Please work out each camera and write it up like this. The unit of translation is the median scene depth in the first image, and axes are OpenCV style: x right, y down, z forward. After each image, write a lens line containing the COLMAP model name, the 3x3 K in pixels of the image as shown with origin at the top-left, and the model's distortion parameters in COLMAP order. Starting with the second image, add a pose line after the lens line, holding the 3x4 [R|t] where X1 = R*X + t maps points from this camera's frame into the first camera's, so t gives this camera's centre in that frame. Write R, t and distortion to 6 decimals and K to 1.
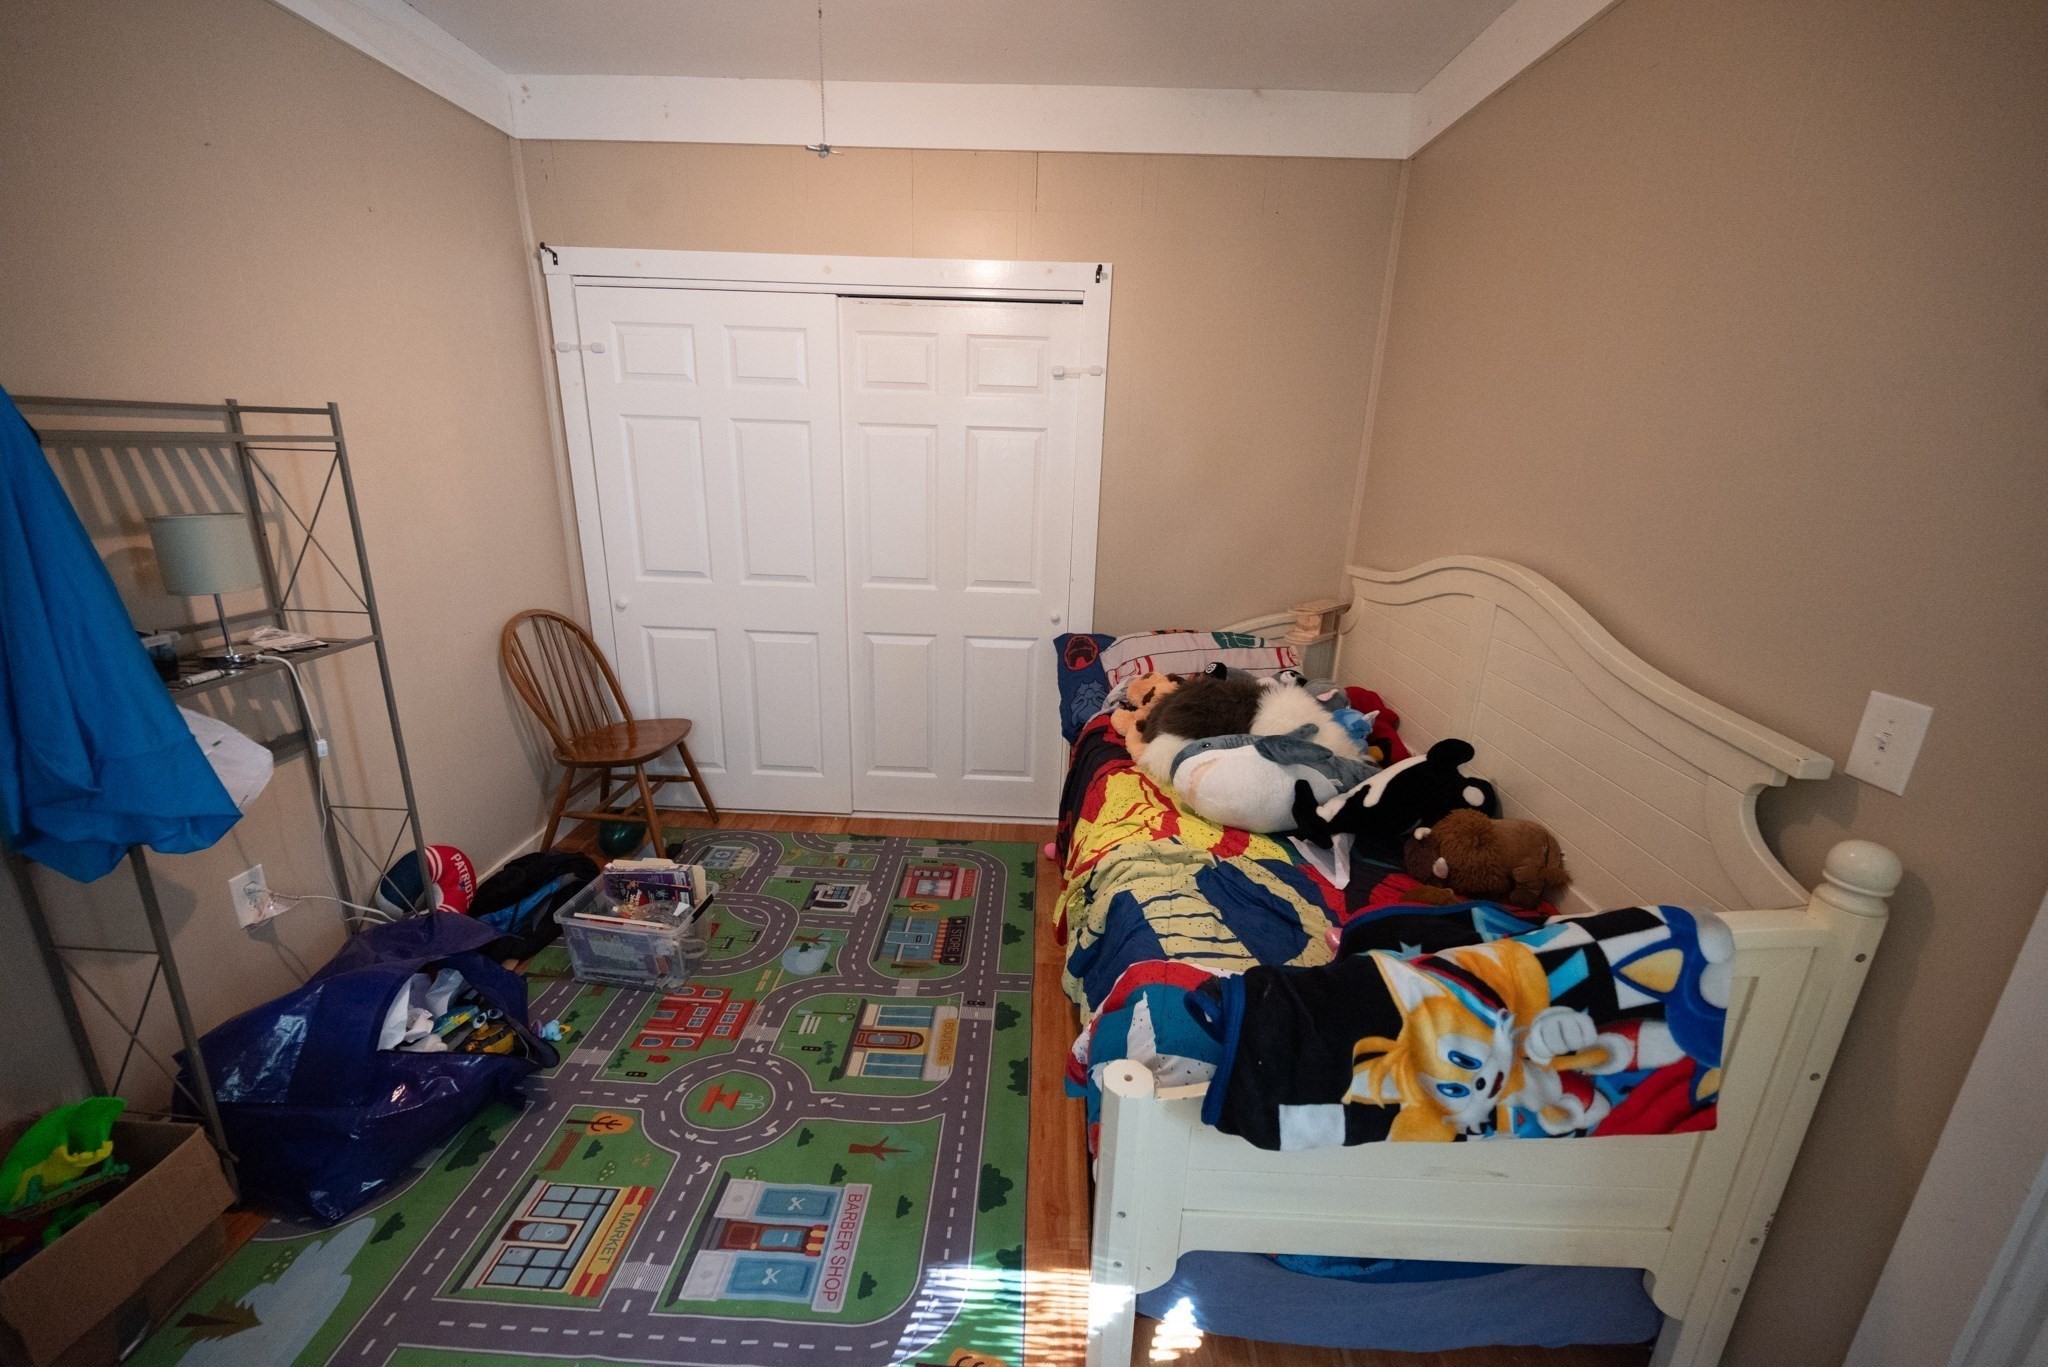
lens RADIAL K [[812.4, 0, 1028.6], [0, 812.4, 682.0], [0, 0, 1]] dist [-0.003312, -0.000396]
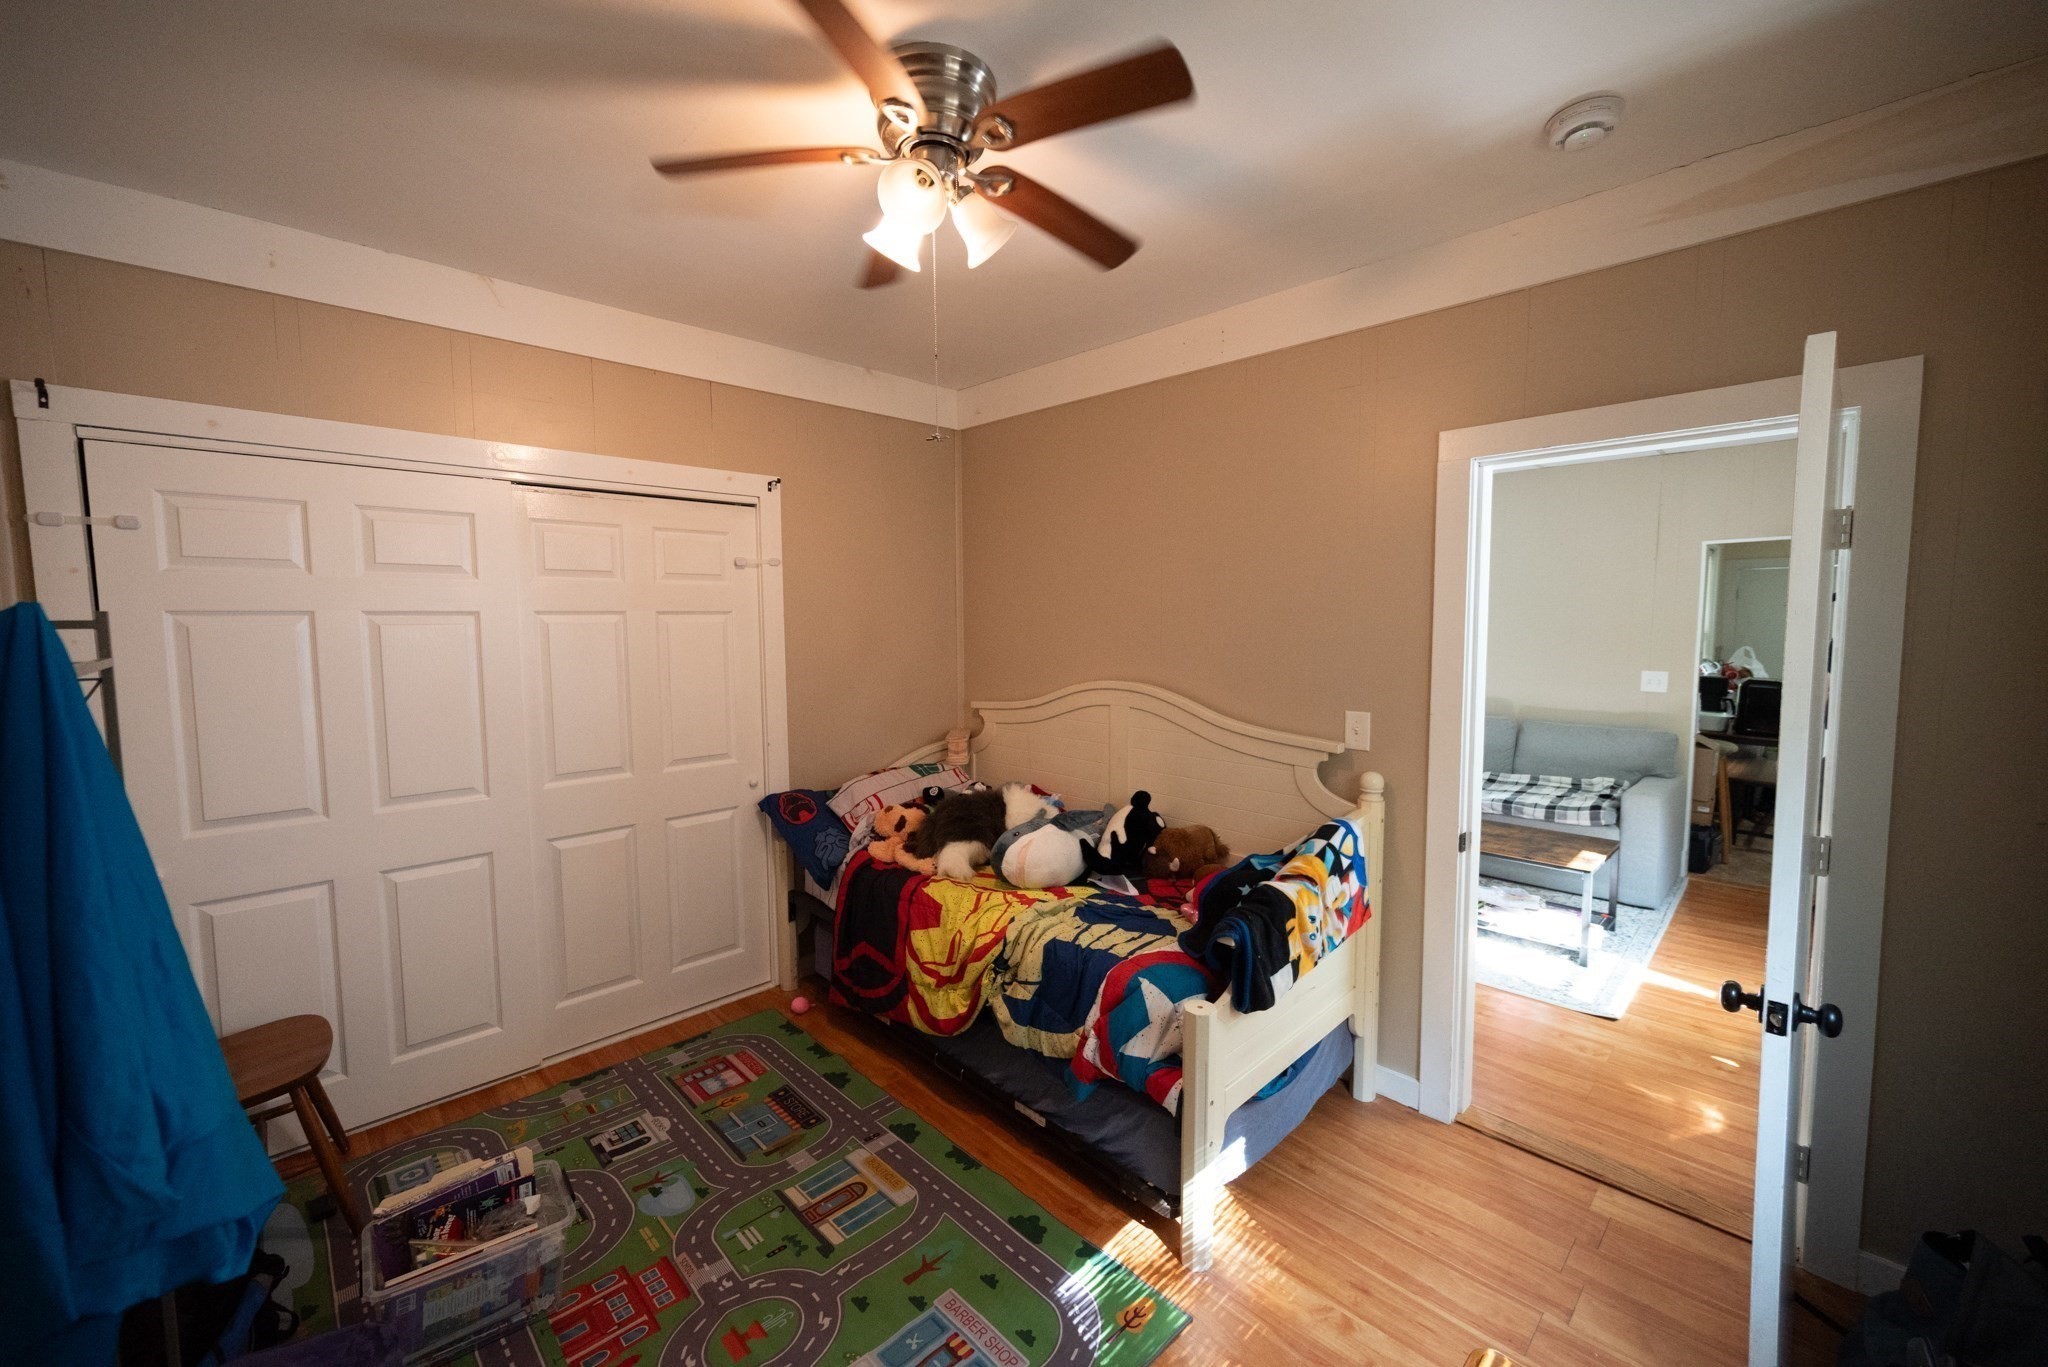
lens RADIAL K [[812.4, 0, 1036.5], [0, 812.4, 679.8], [0, 0, 1]] dist [-0.003312, -0.000396]
pose [[0.687511, -0.091112, 0.720436, -0.634158], [0.232159, 0.967609, -0.099177, -0.025684], [-0.688063, 0.235441, 0.686394, -0.010788]]
